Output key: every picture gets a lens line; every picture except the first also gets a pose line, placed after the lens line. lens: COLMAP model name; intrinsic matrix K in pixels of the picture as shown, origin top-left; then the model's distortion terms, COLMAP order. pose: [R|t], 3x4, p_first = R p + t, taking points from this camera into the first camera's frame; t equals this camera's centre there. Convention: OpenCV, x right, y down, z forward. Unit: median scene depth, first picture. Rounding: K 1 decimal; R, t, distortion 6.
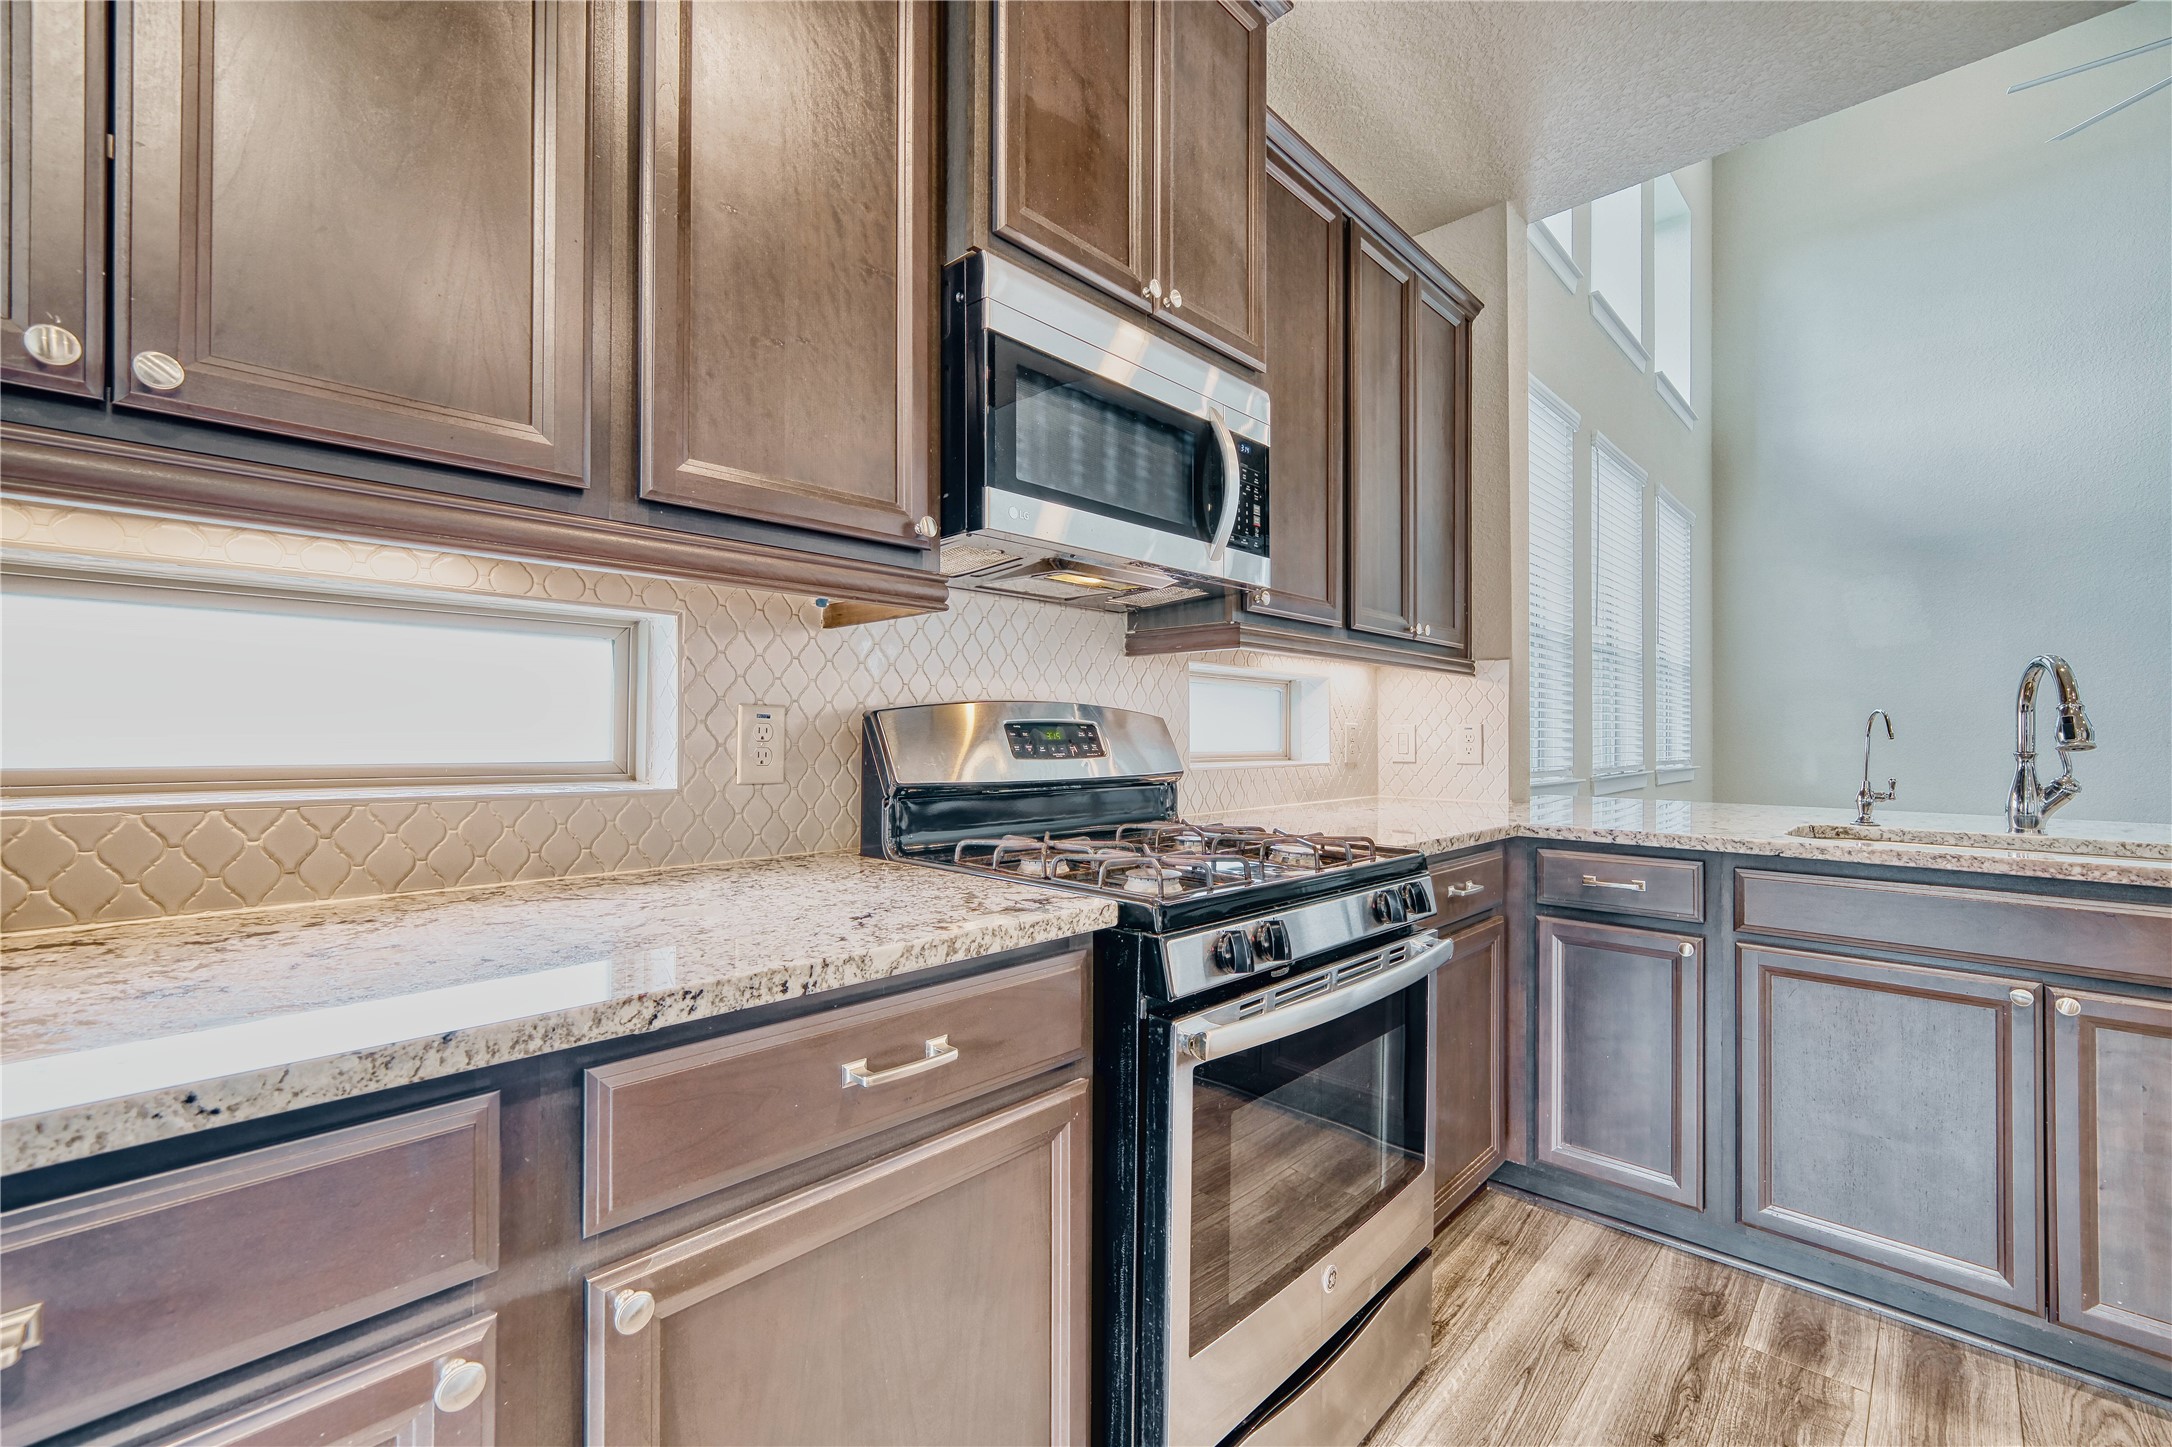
lens RADIAL K [[916.3, 0, 1062.7], [0, 916.3, 715.1], [0, 0, 1]] dist [-0.000225, 0.000021]
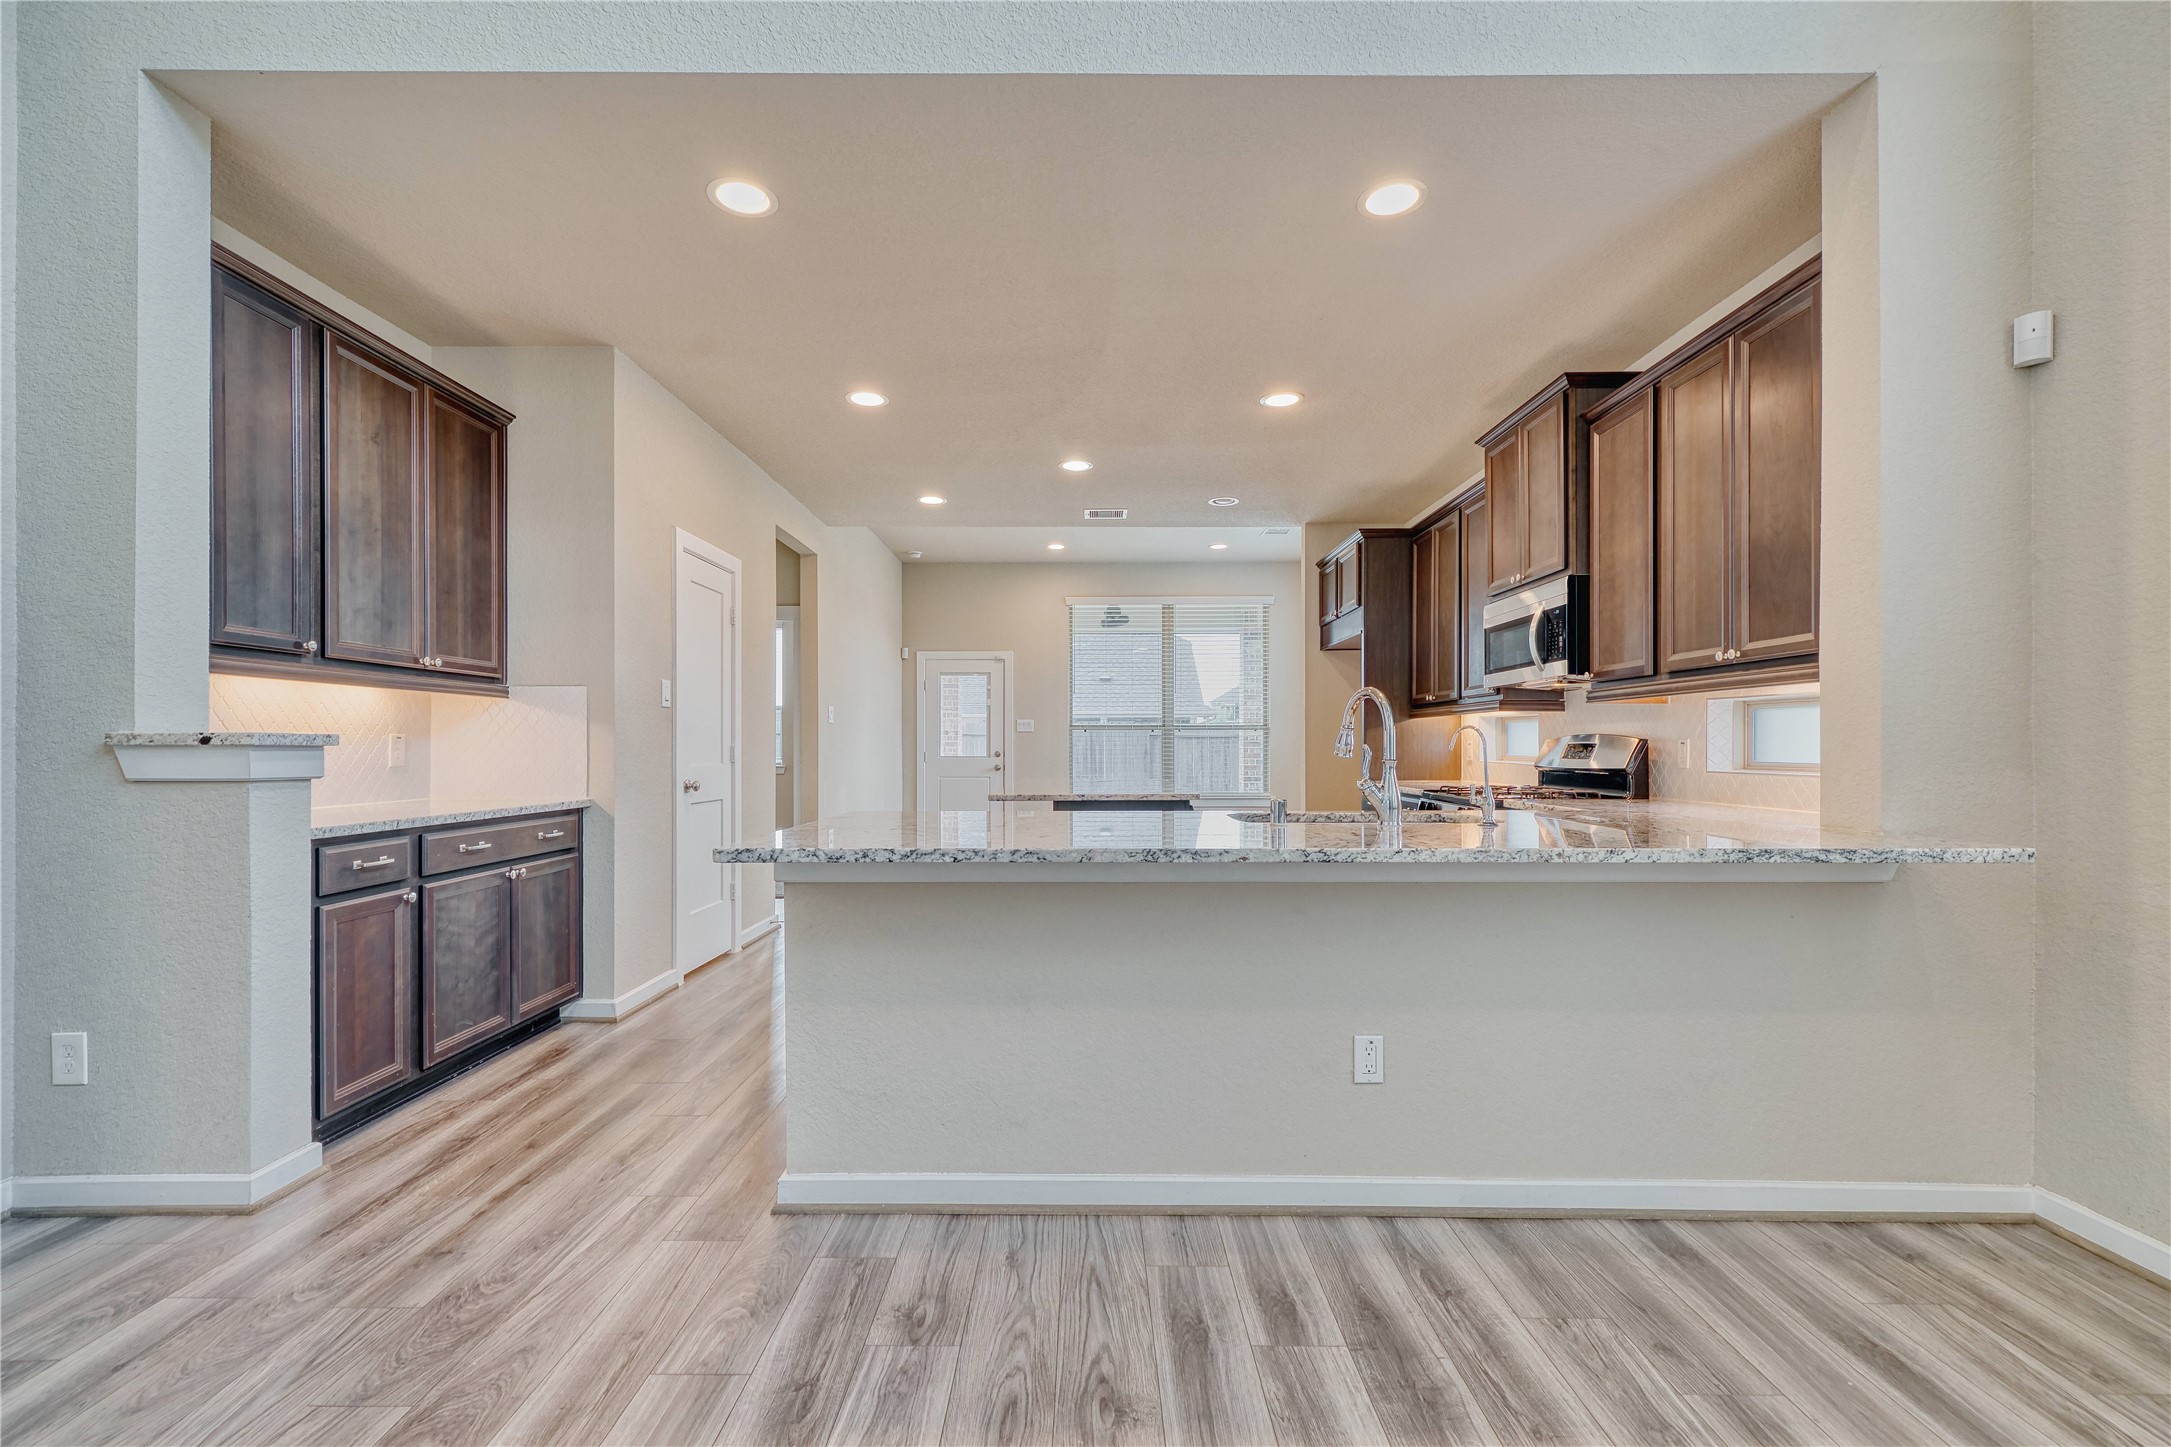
lens RADIAL K [[915.9, 0, 1092.1], [0, 915.9, 748.6], [0, 0, 1]] dist [-0.000225, 0.000021]
pose [[-0.709466, -0.003184, -0.704733, 2.400183], [0.011572, 0.999802, -0.016167, 0.043208], [0.704645, -0.019625, -0.709289, 1.716225]]
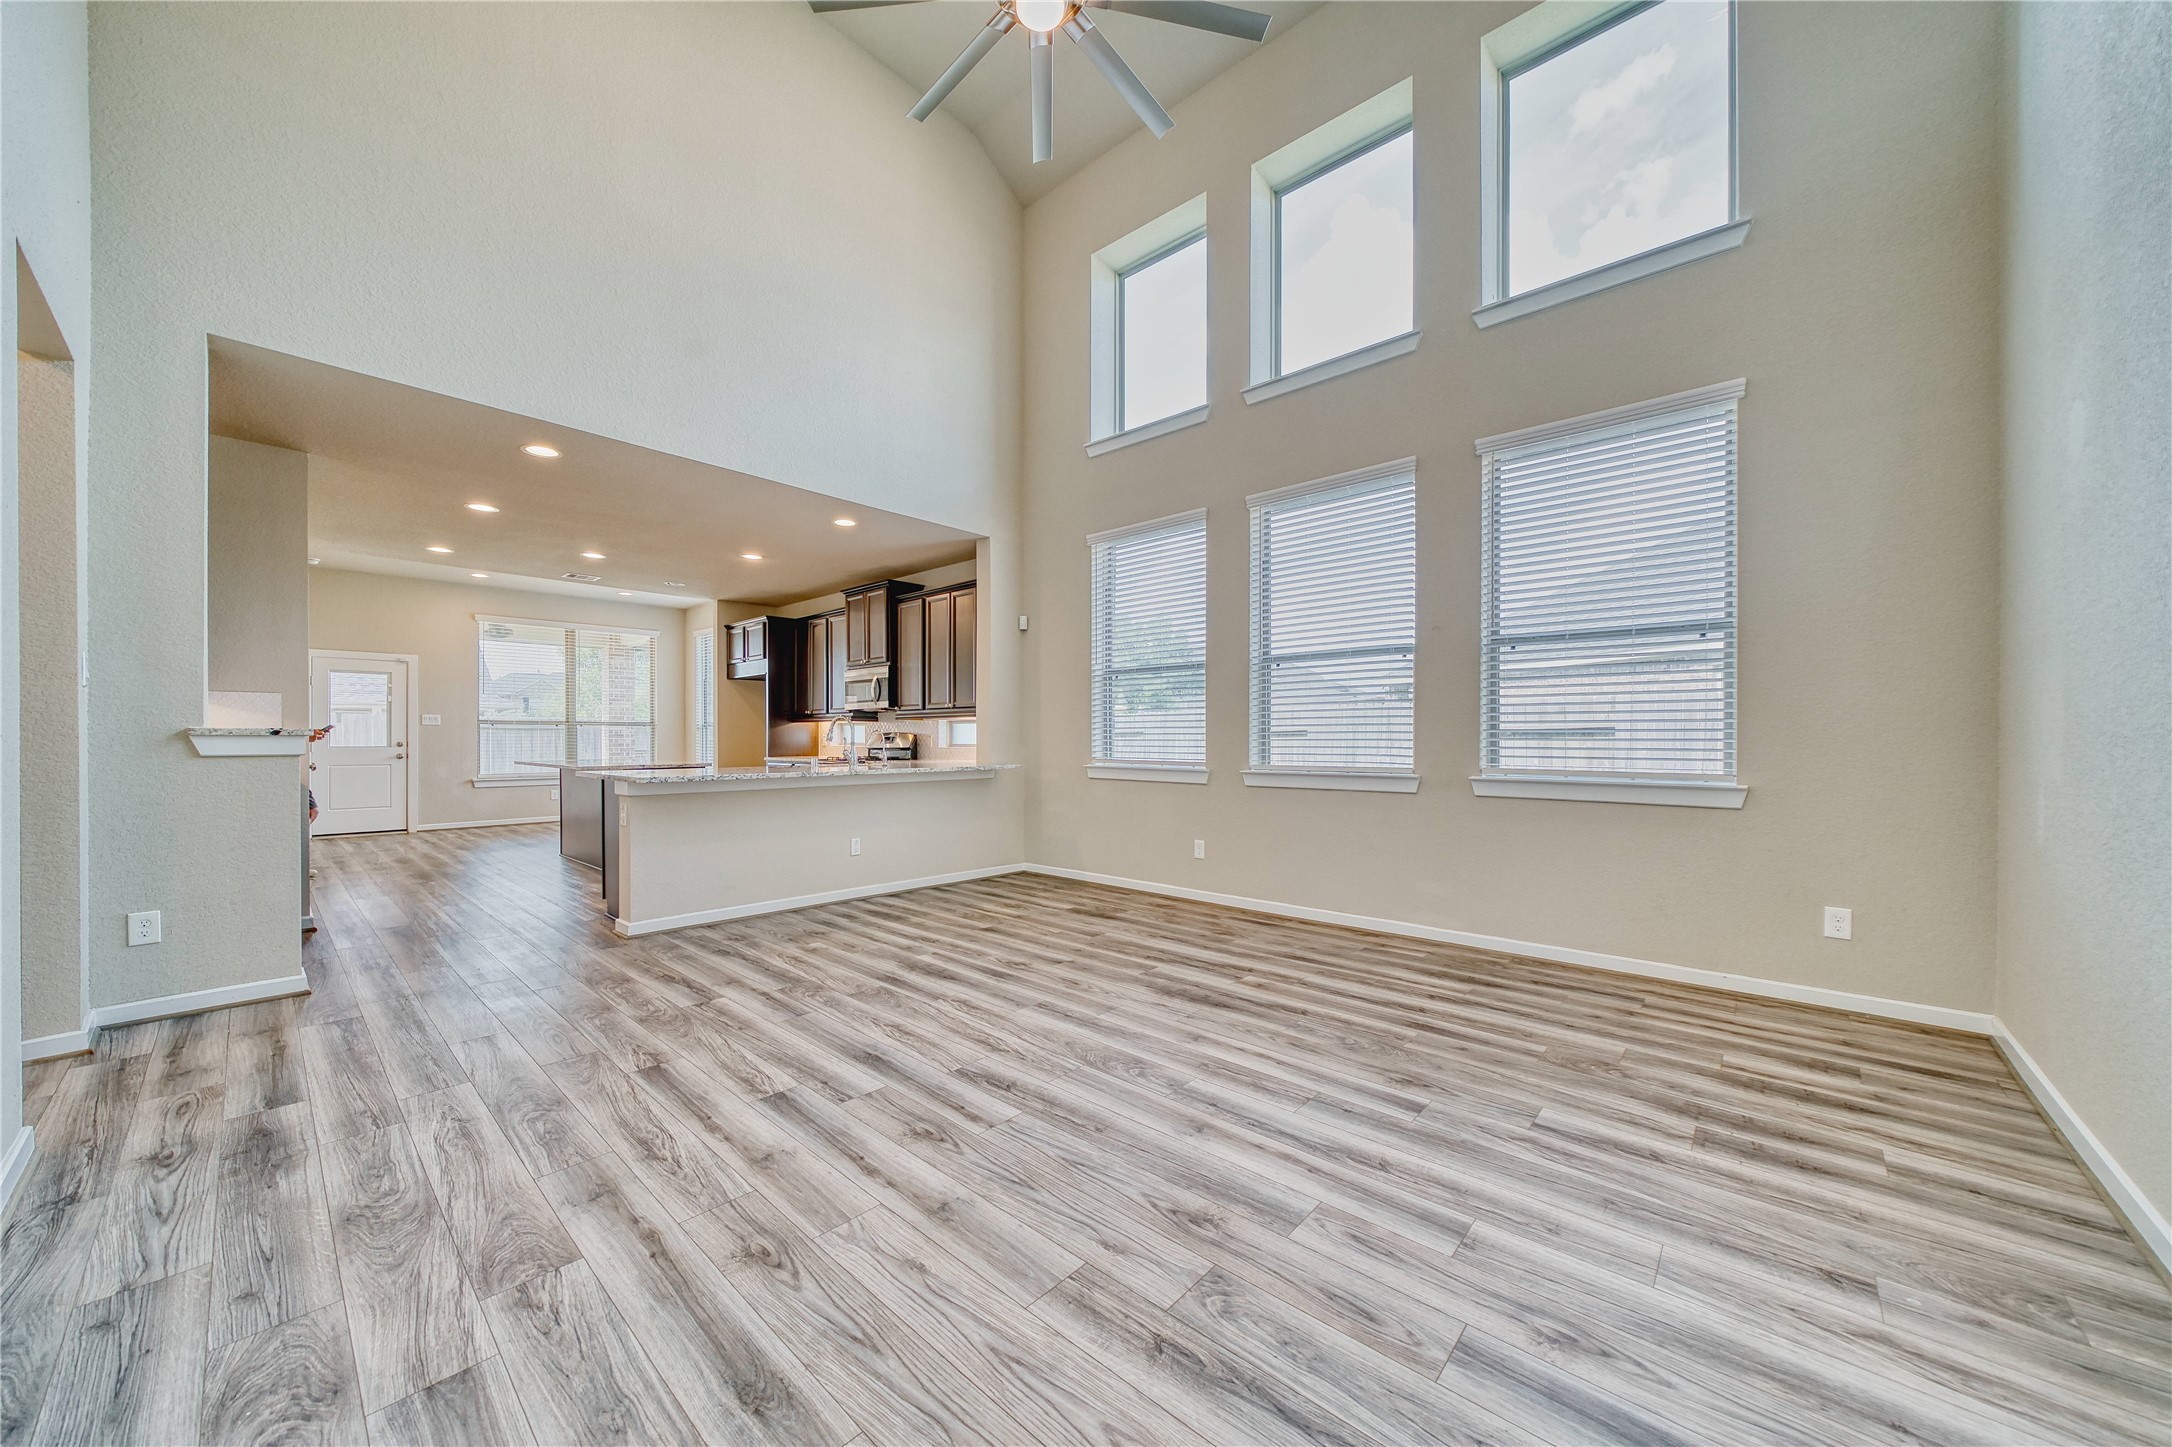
lens RADIAL K [[752.5, 0, 1072.0], [0, 752.5, 738.5], [0, 0, 1]] dist [-0.007996, 0.000873]
pose [[0.037077, -0.006204, -0.999293, 4.159903], [0.020385, 0.999777, -0.005451, 0.061511], [0.999104, -0.020168, 0.037195, 1.827991]]
